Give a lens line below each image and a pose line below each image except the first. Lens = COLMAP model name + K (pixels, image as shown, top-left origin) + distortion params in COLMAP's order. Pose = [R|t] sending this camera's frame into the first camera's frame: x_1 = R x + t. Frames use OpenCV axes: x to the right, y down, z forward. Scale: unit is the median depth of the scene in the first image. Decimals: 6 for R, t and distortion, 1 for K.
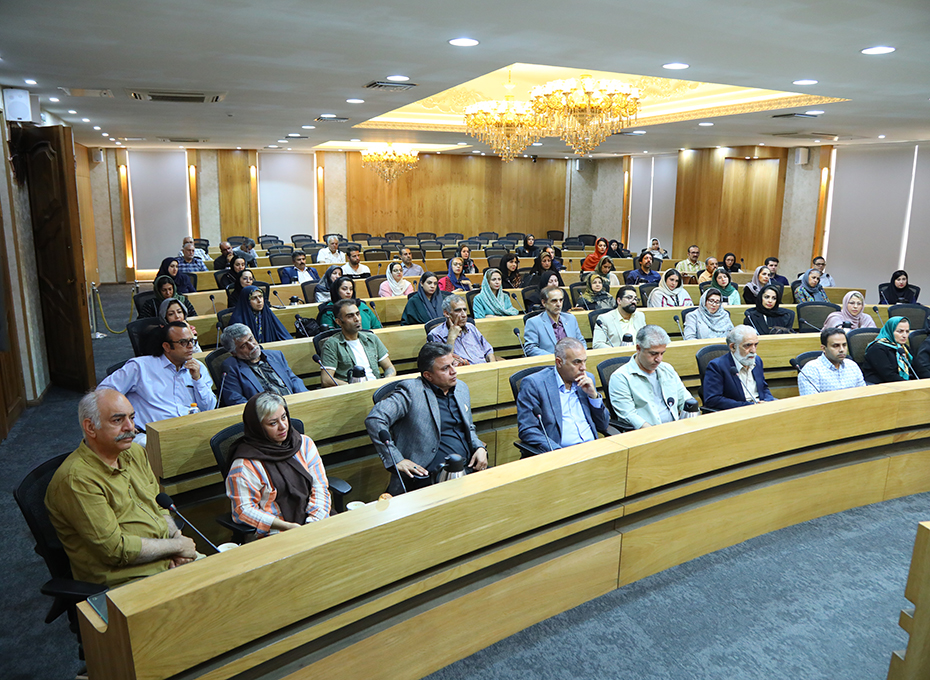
lens RADIAL K [[741.4, 0, 465.6], [0, 741.4, 344.0], [0, 0, 1]] dist [-0.055016, 0.016912]
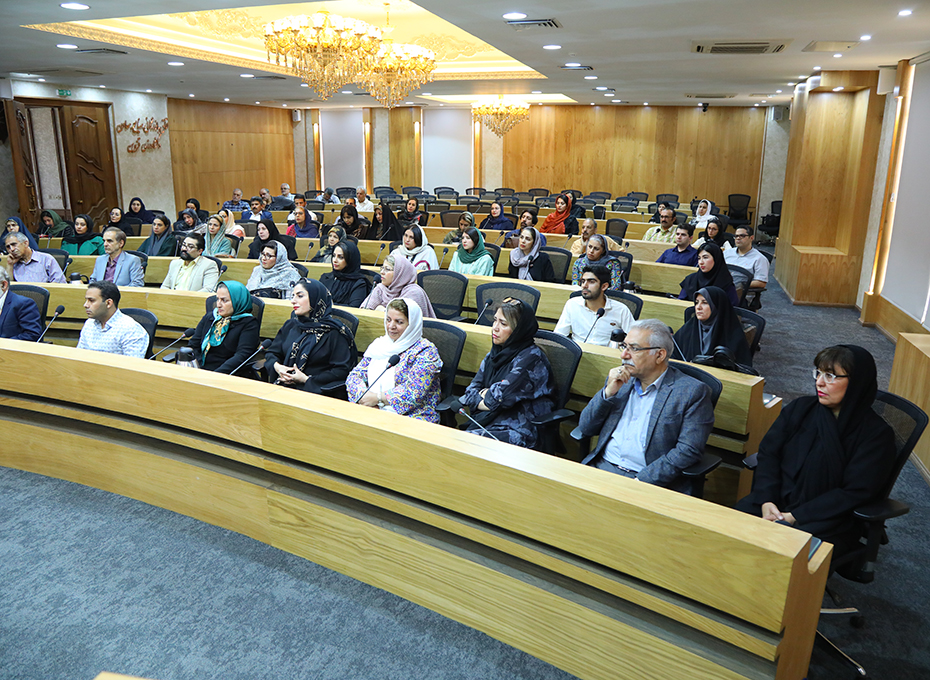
lens RADIAL K [[741.4, 0, 465.2], [0, 741.4, 339.1], [0, 0, 1]] dist [-0.055016, 0.016912]
pose [[0.782422, 0.152960, -0.603671, 0.431437], [-0.127400, 0.988180, 0.085263, -0.025346], [0.609577, 0.010197, 0.792661, 0.169868]]
